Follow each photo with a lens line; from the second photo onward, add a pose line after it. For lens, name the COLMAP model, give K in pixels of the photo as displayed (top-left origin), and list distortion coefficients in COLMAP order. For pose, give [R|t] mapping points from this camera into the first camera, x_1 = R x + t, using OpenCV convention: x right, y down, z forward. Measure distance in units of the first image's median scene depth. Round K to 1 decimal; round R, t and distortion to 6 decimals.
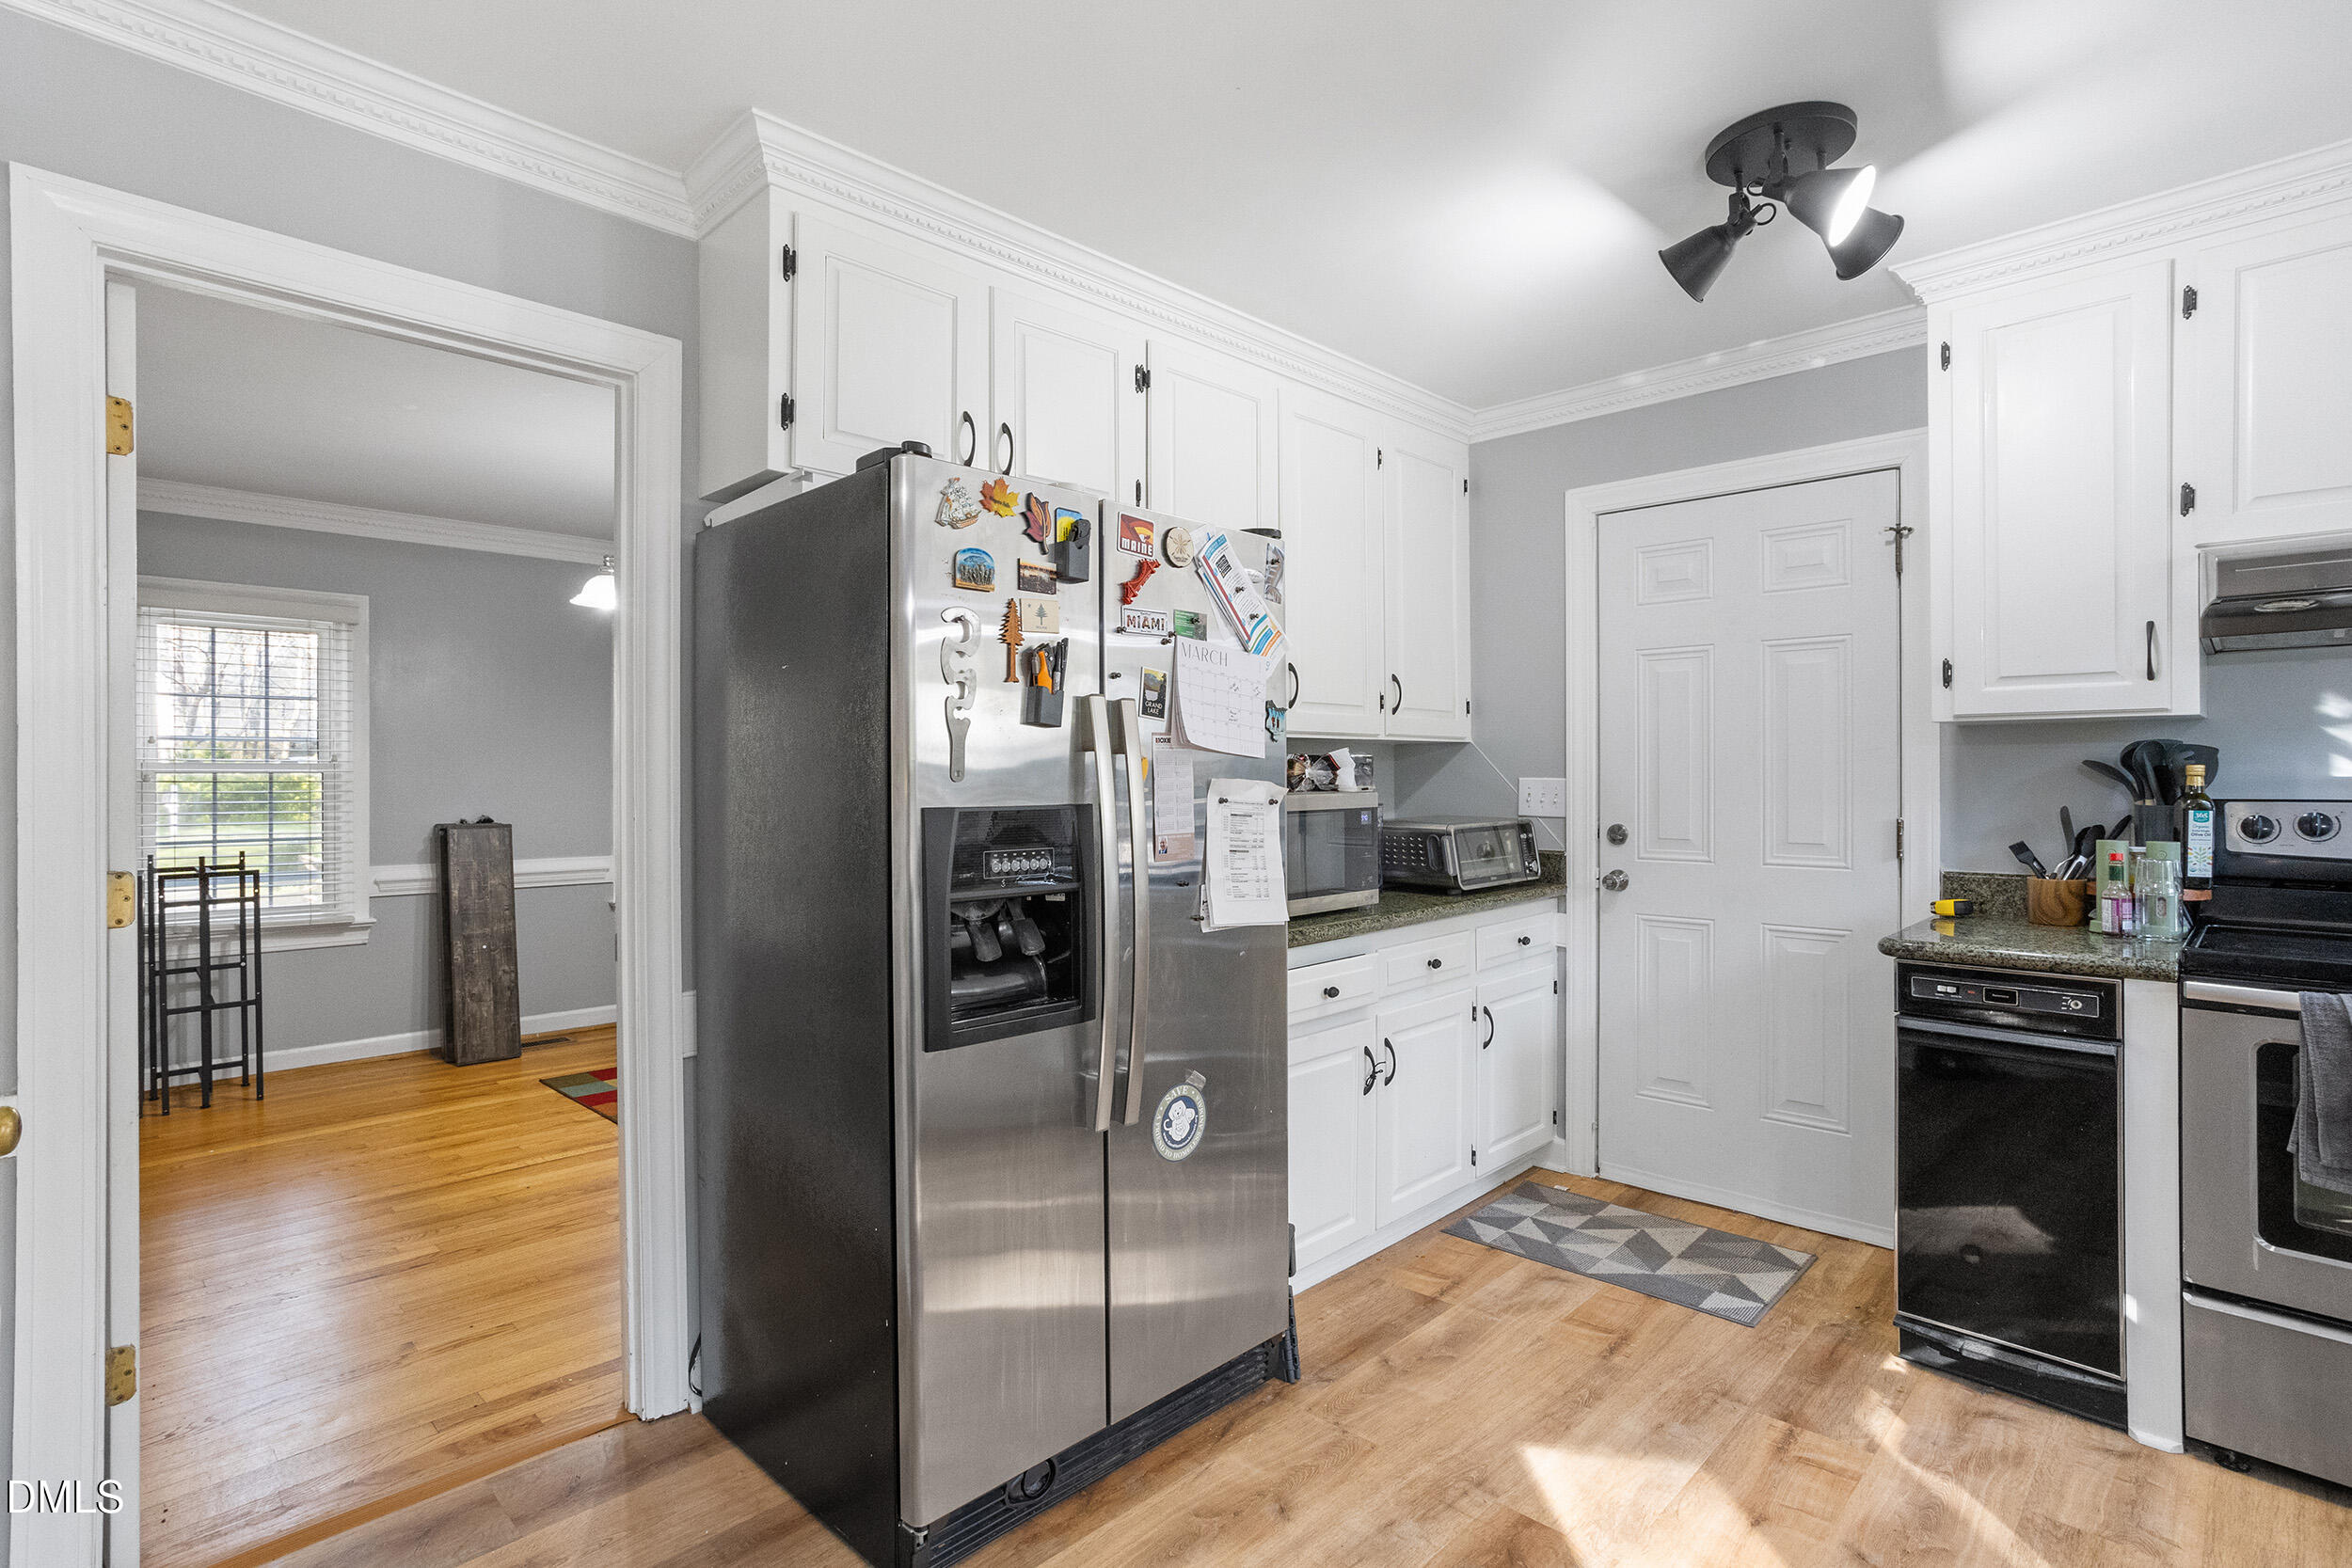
lens RADIAL K [[1141.6, 0, 1157.2], [0, 1141.6, 774.3], [0, 0, 1]] dist [-0.038488, 0.021745]
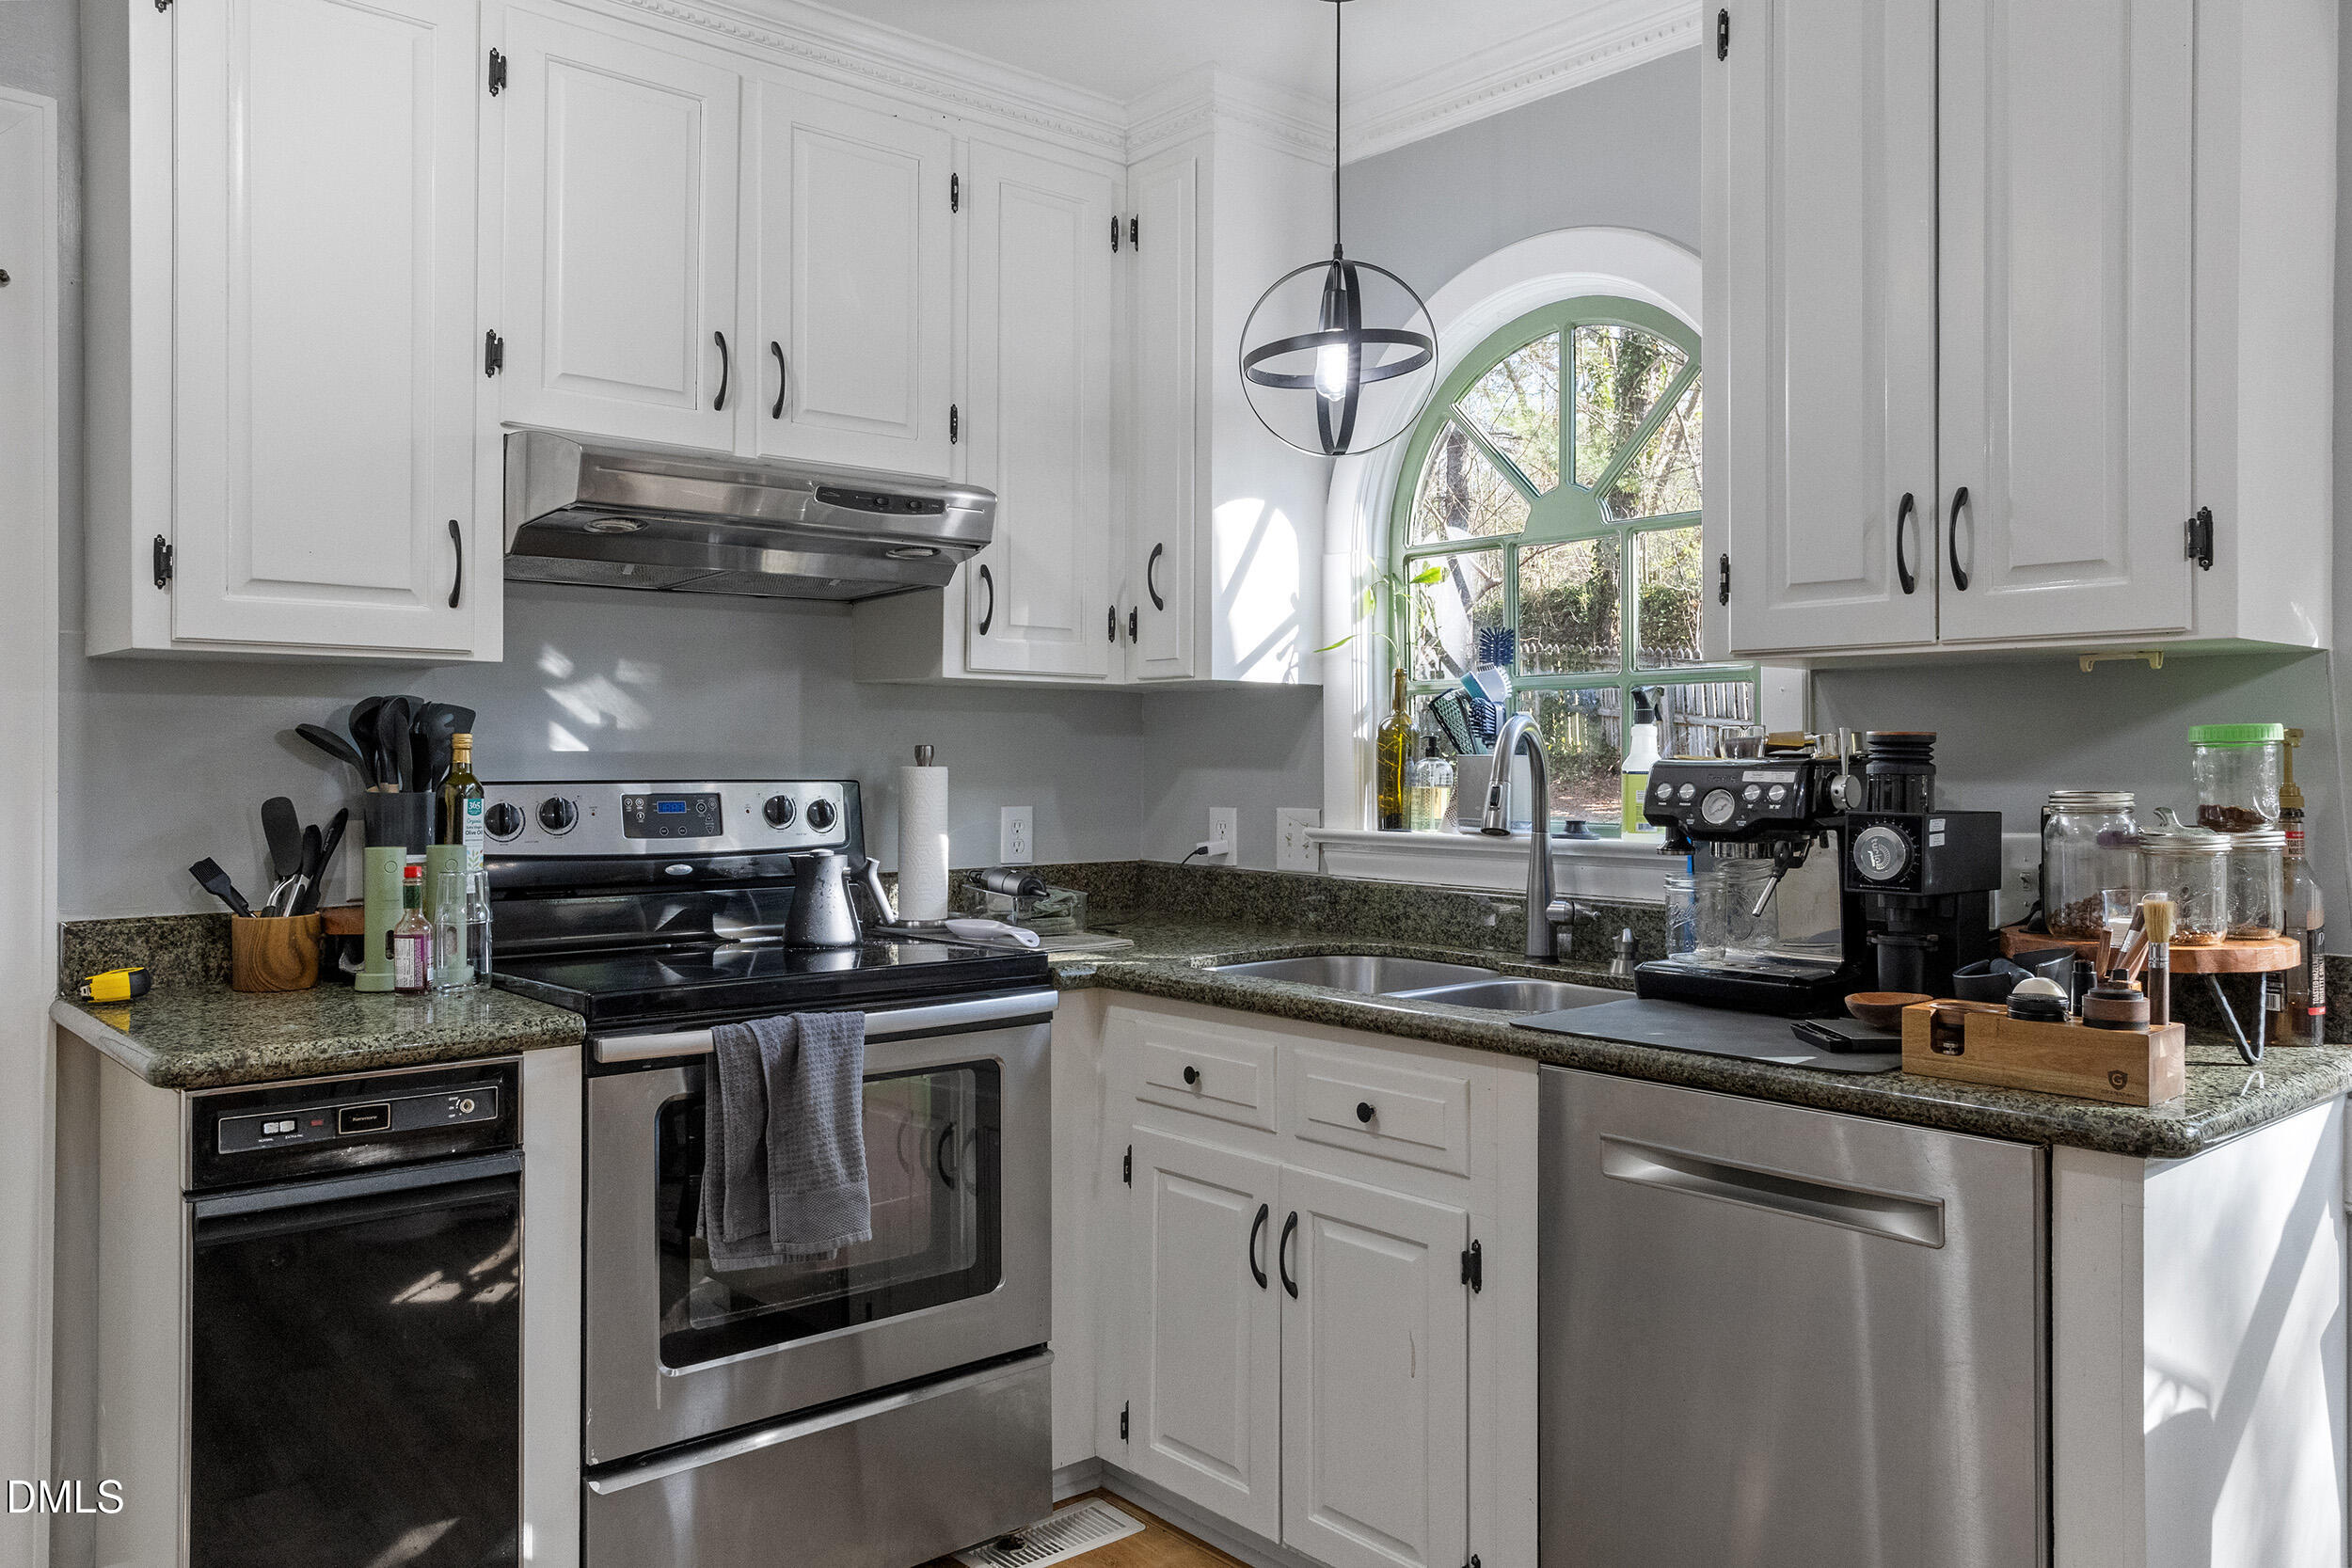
lens RADIAL K [[1748.6, 0, 1174.7], [0, 1748.6, 751.6], [0, 0, 1]] dist [0.001473, 0.004330]
pose [[0.064832, 0.003661, 0.997890, -0.141278], [-0.004671, 0.999983, -0.003365, 0.004769], [-0.997885, -0.004443, 0.064848, 0.504863]]
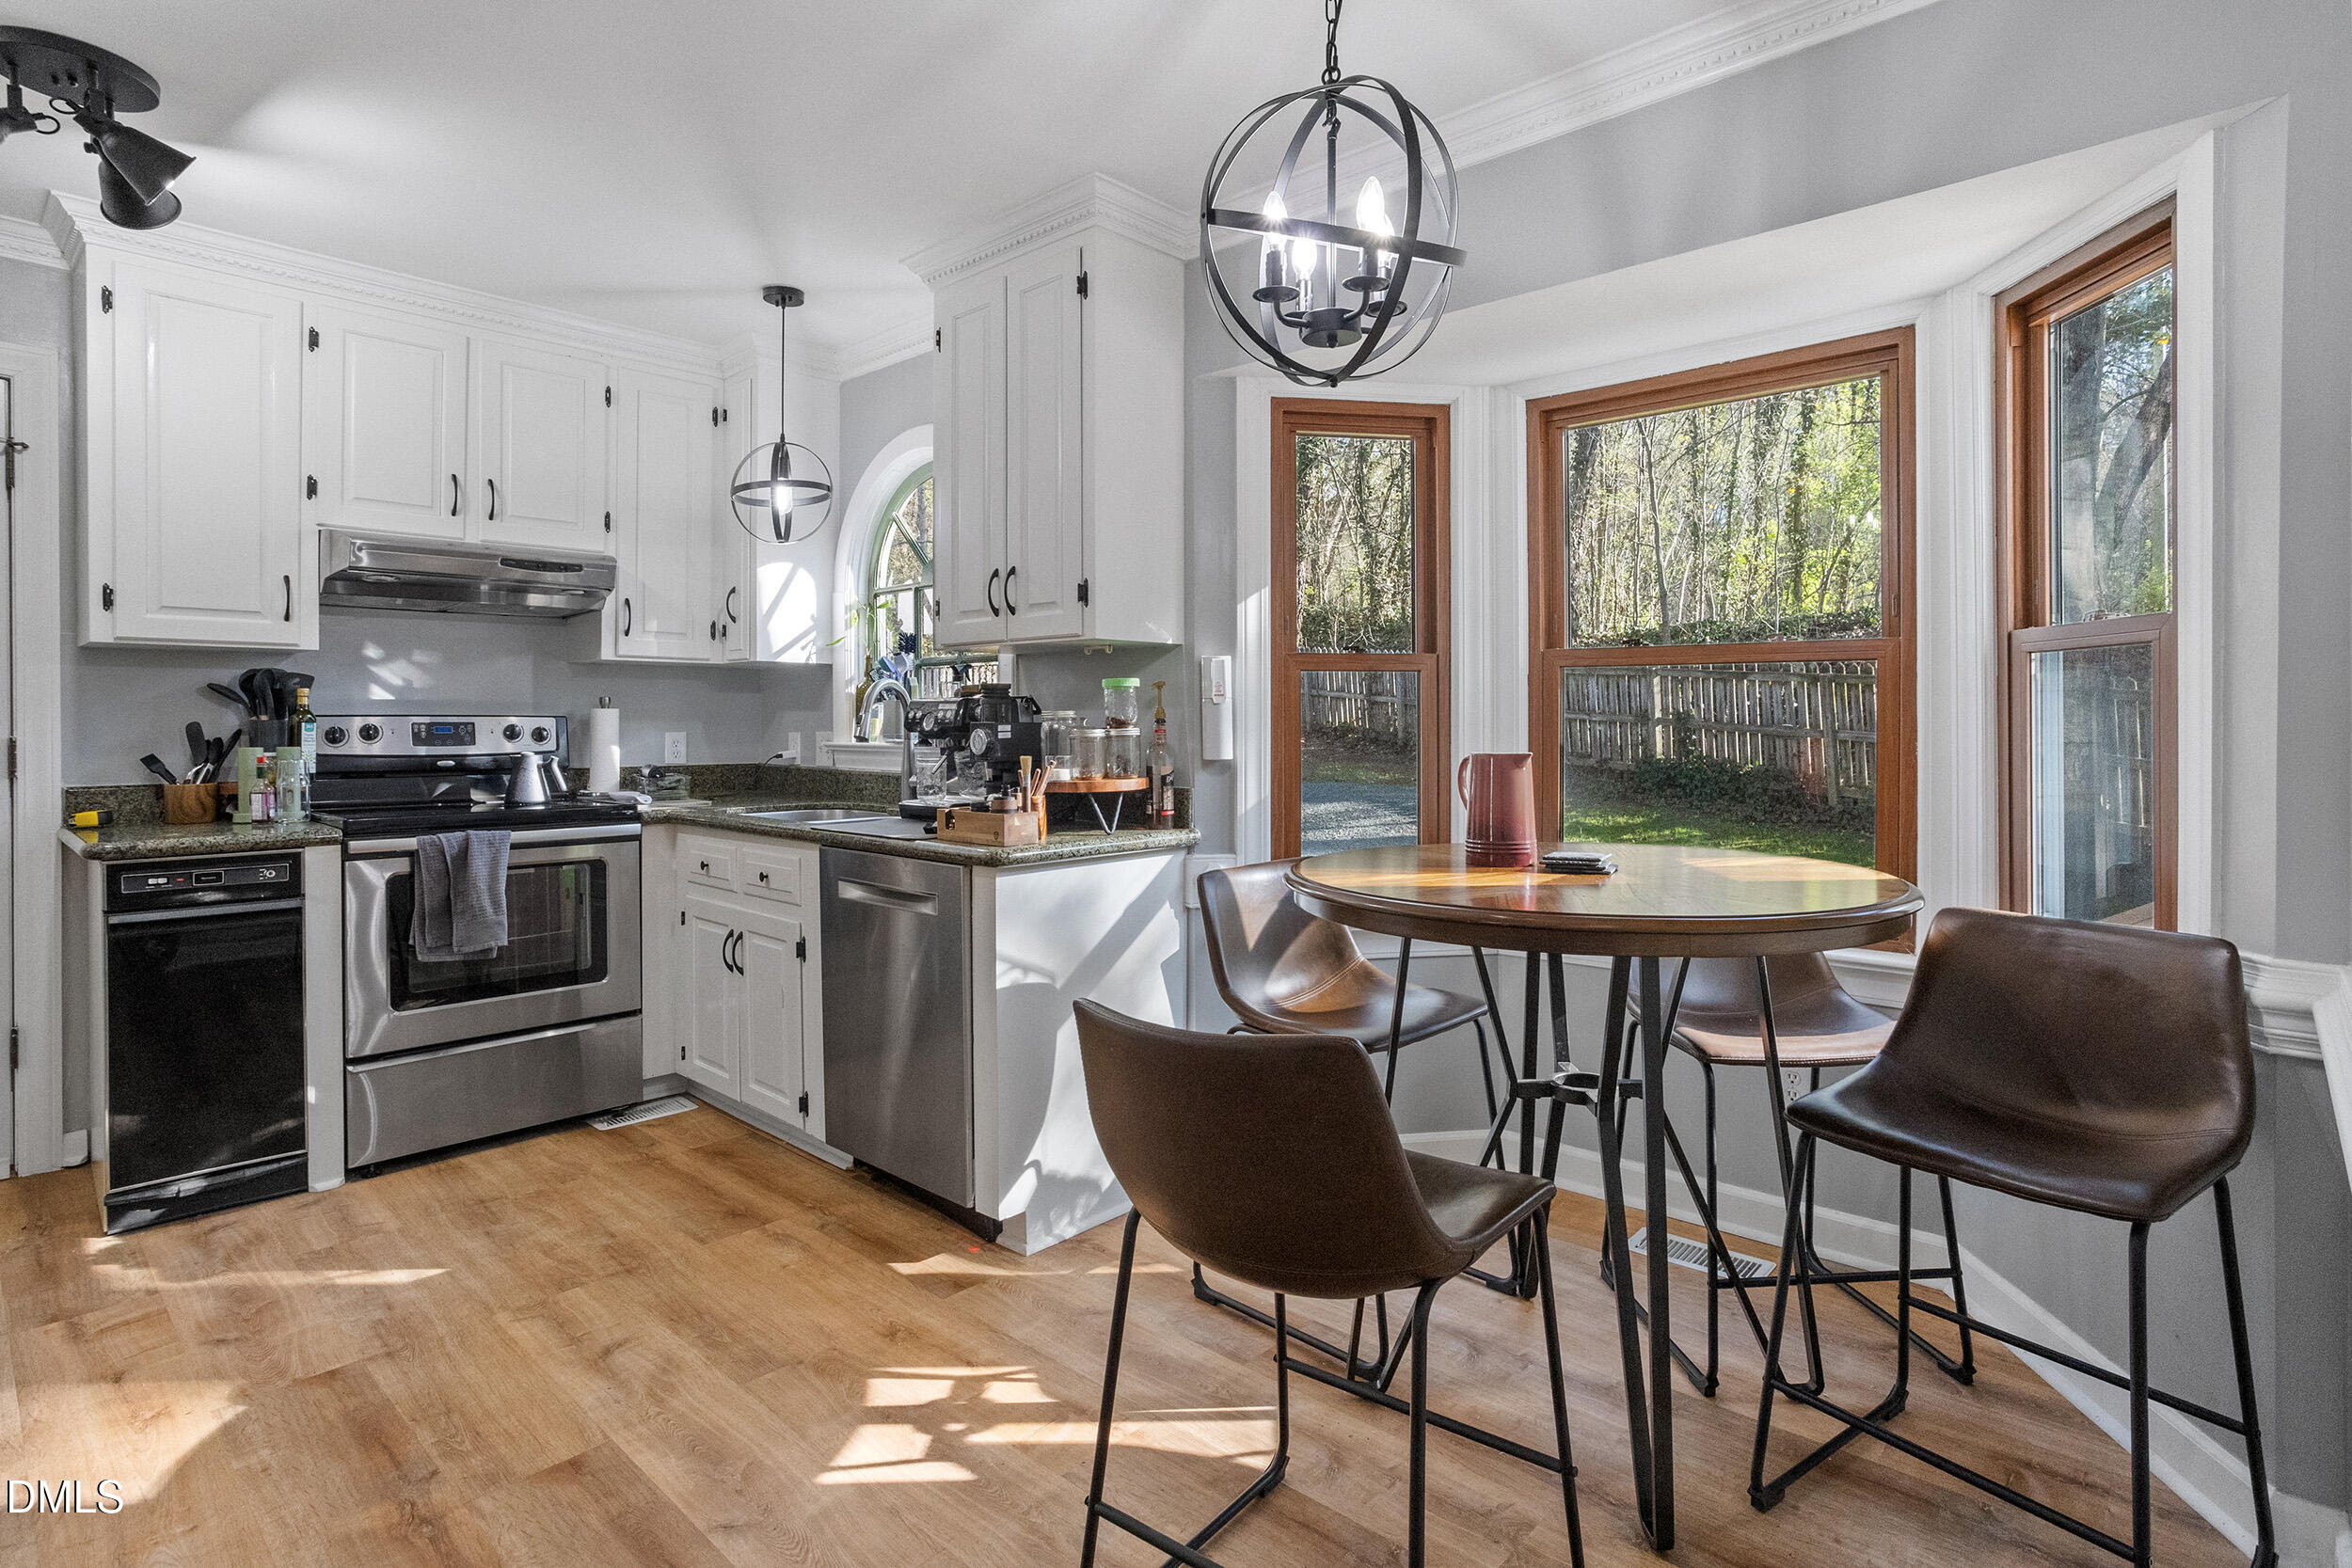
lens RADIAL K [[1202.6, 0, 1178.6], [0, 1202.6, 726.6], [0, 0, 1]] dist [-0.043977, 0.028442]
pose [[-0.034287, -0.003236, 0.999407, -0.517254], [-0.000957, 0.999994, 0.003205, 0.032348], [-0.999412, -0.000847, -0.034290, 0.022972]]
